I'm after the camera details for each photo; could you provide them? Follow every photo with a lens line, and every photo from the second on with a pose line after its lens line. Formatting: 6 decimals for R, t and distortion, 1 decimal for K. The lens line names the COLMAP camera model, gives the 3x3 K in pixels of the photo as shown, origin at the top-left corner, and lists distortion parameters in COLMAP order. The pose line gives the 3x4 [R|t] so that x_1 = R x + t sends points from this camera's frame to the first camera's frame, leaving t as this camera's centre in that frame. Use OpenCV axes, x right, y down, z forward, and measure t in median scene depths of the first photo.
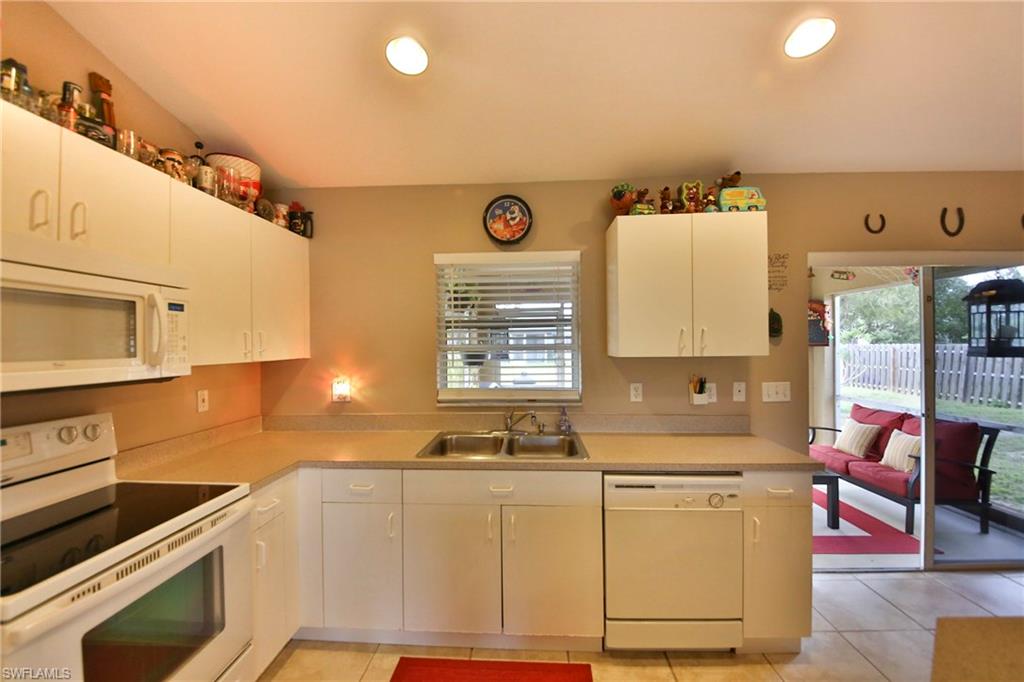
lens RADIAL K [[397.7, 0, 511.1], [0, 397.7, 344.3], [0, 0, 1]] dist [0.031463, -0.027585]
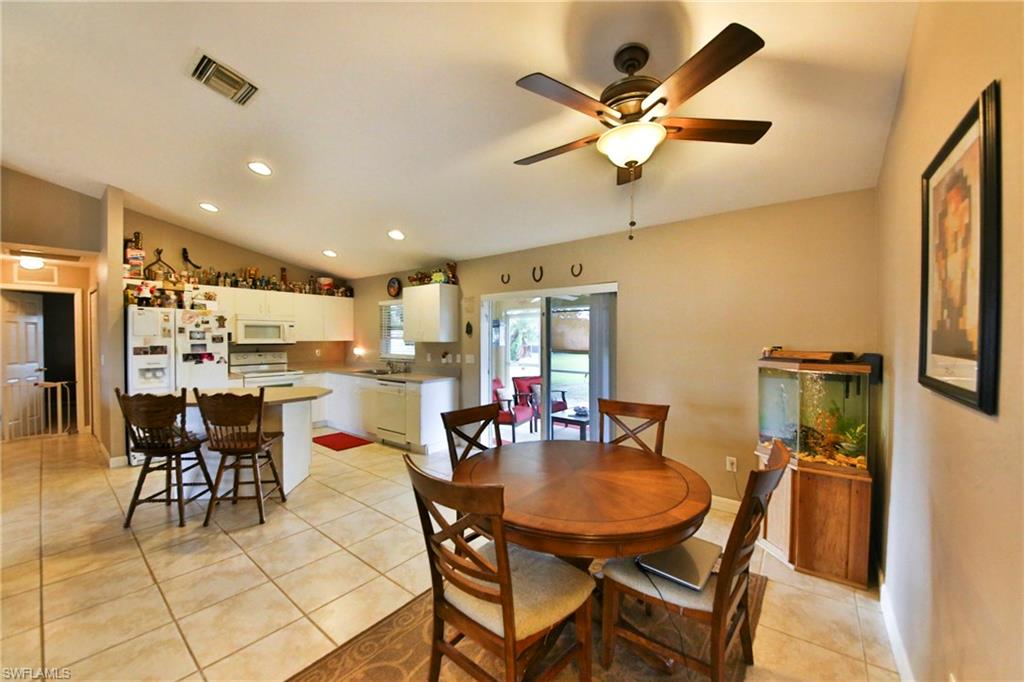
lens RADIAL K [[379.2, 0, 513.5], [0, 379.2, 343.7], [0, 0, 1]] dist [0.022887, -0.027535]
pose [[0.821786, 0.019572, -0.569459, 2.027814], [-0.008058, 0.999709, 0.022731, -0.014026], [0.569739, -0.014091, 0.821705, -0.570292]]
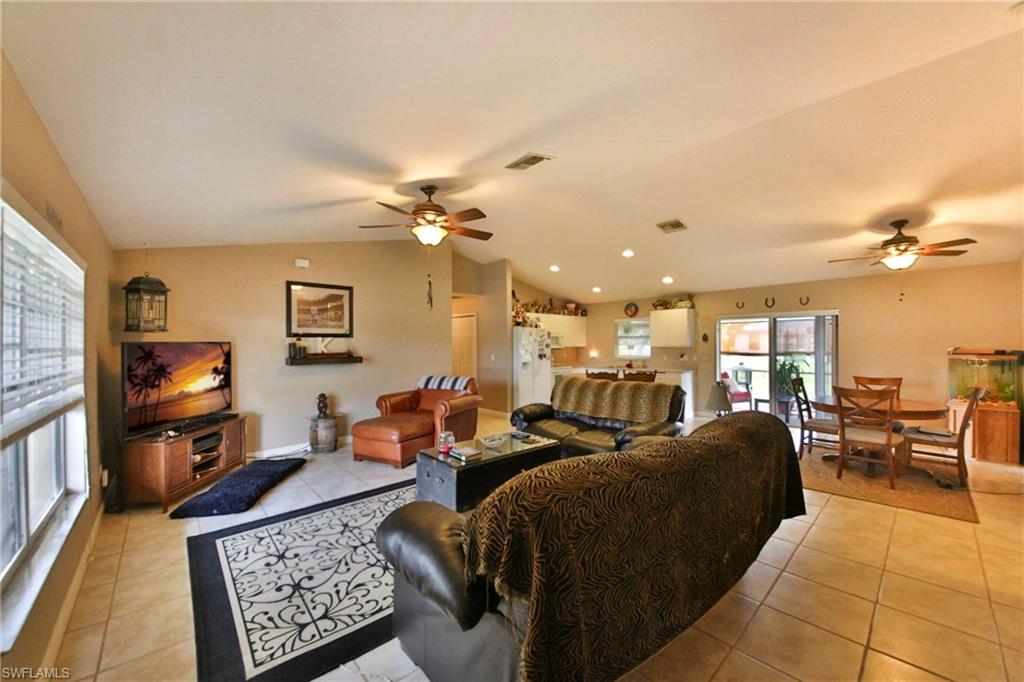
lens RADIAL K [[385.1, 0, 497.4], [0, 385.1, 341.9], [0, 0, 1]] dist [-0.028345, -0.000209]
pose [[0.693475, 0.001855, -0.720479, 1.727259], [-0.000452, 0.999998, 0.002140, -0.019798], [0.720481, -0.001158, 0.693474, -2.412874]]
